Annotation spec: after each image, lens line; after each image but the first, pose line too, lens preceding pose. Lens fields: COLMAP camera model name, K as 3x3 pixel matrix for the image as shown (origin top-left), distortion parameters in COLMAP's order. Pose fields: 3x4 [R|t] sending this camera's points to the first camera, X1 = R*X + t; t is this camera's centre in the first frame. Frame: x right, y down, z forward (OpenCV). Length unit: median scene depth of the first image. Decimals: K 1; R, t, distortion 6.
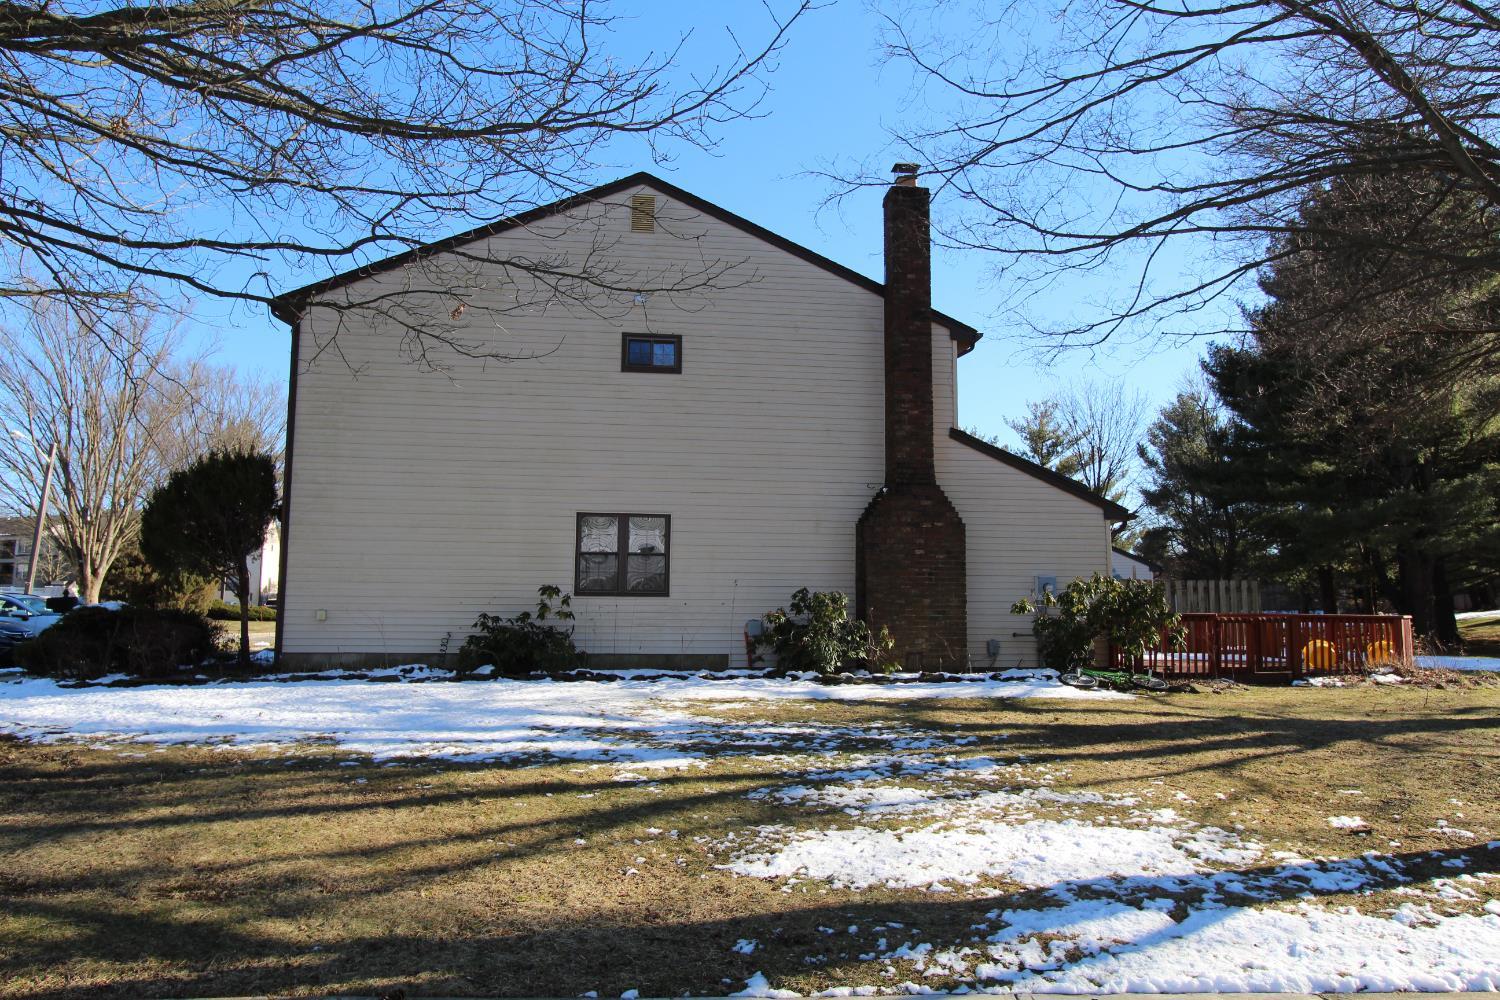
lens RADIAL K [[1003.0, 0, 751.8], [0, 1003.0, 498.0], [0, 0, 1]] dist [-0.012054, 0.004747]
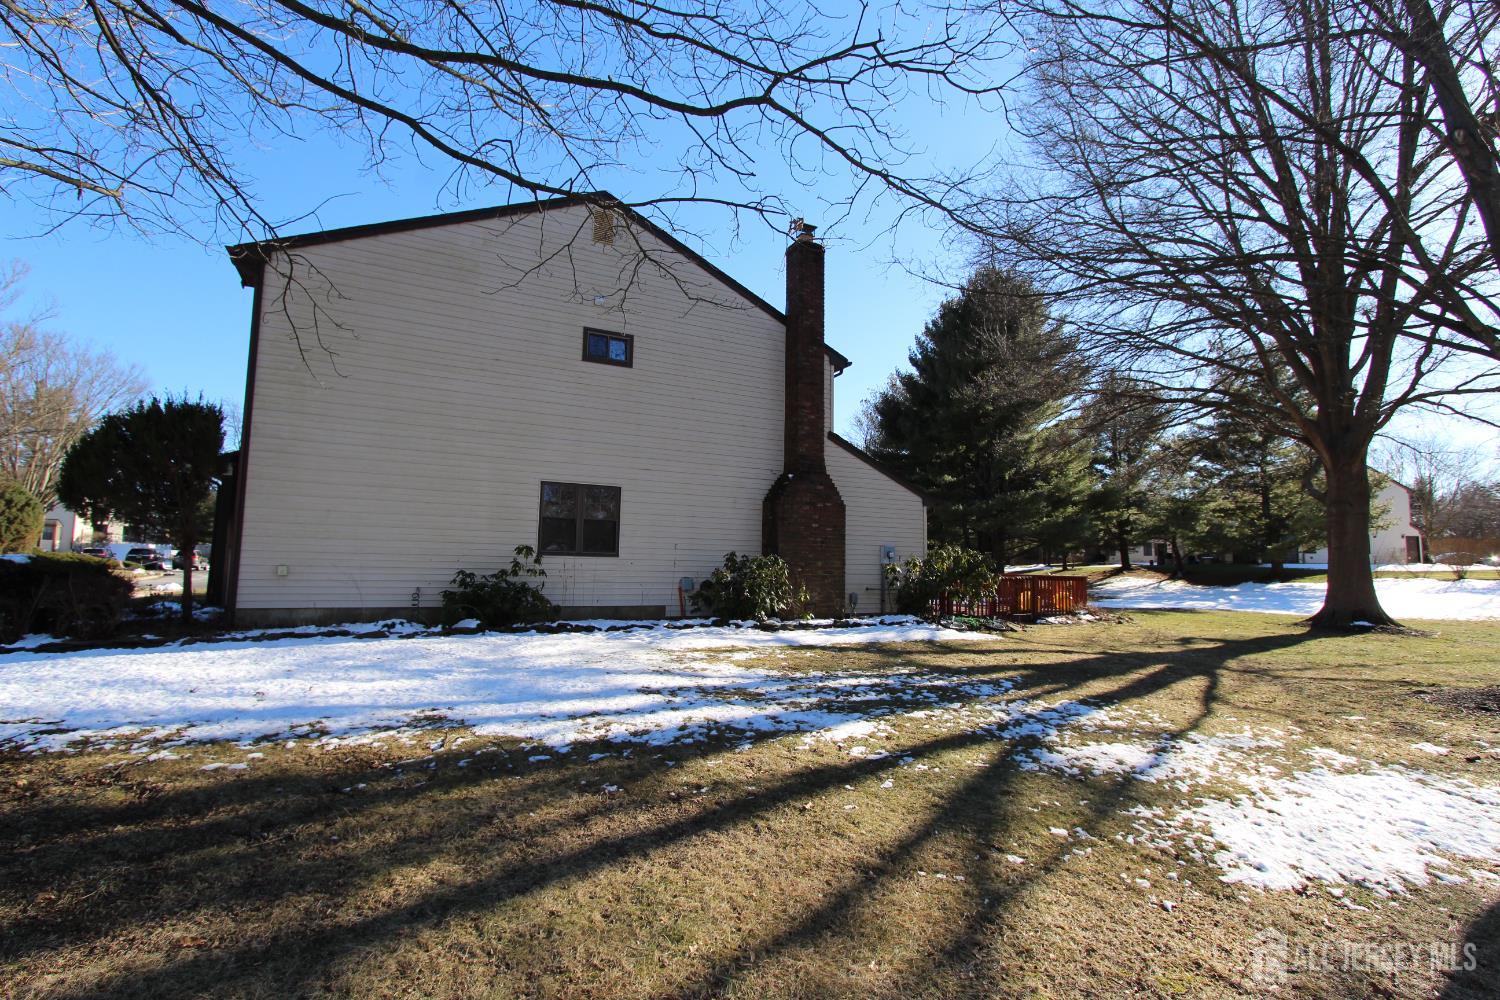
lens RADIAL K [[690.8, 0, 748.8], [0, 690.8, 501.3], [0, 0, 1]] dist [-0.018303, 0.002513]
pose [[0.941627, 0.041715, 0.334064, -0.223423], [-0.048699, 0.998735, 0.012553, 0.016827], [-0.333117, -0.028089, 0.942467, 0.202848]]
